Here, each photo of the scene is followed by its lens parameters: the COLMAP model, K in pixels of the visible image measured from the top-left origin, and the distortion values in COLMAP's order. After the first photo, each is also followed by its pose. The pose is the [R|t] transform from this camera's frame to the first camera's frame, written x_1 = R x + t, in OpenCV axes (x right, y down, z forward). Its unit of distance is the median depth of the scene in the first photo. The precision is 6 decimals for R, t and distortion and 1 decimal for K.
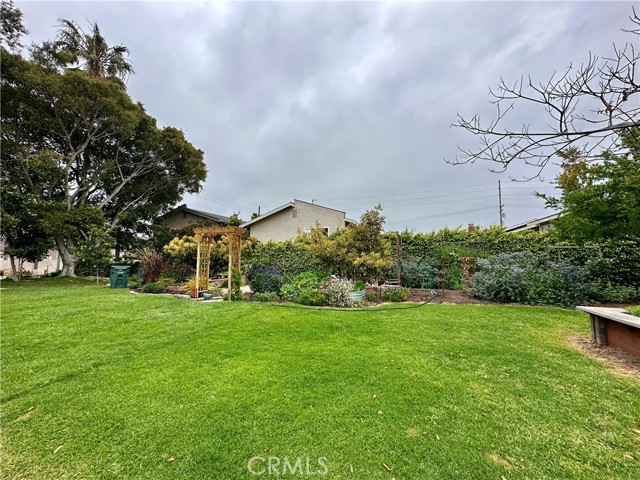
lens RADIAL K [[253.4, 0, 320.1], [0, 253.4, 239.1], [0, 0, 1]] dist [0.001825, -0.000836]
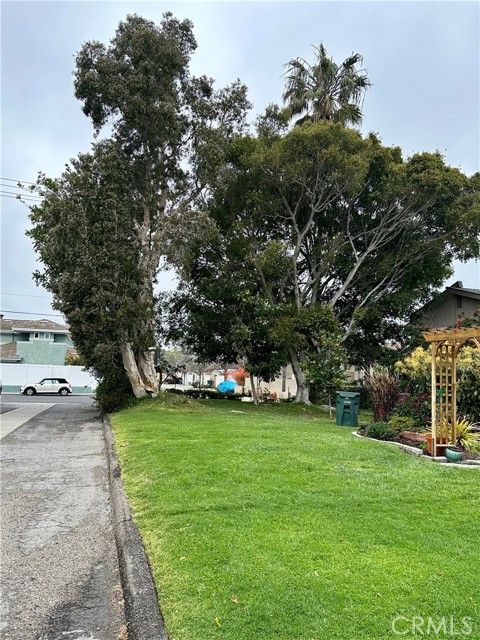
lens RADIAL K [[523.6, 0, 239.9], [0, 523.6, 320.3], [0, 0, 1]] dist [0.011664, -0.011460]
pose [[0.572655, -0.064696, -0.817239, 0.139421], [0.029197, 0.997858, -0.058536, -0.007356], [0.819276, 0.009660, 0.573318, -0.013811]]
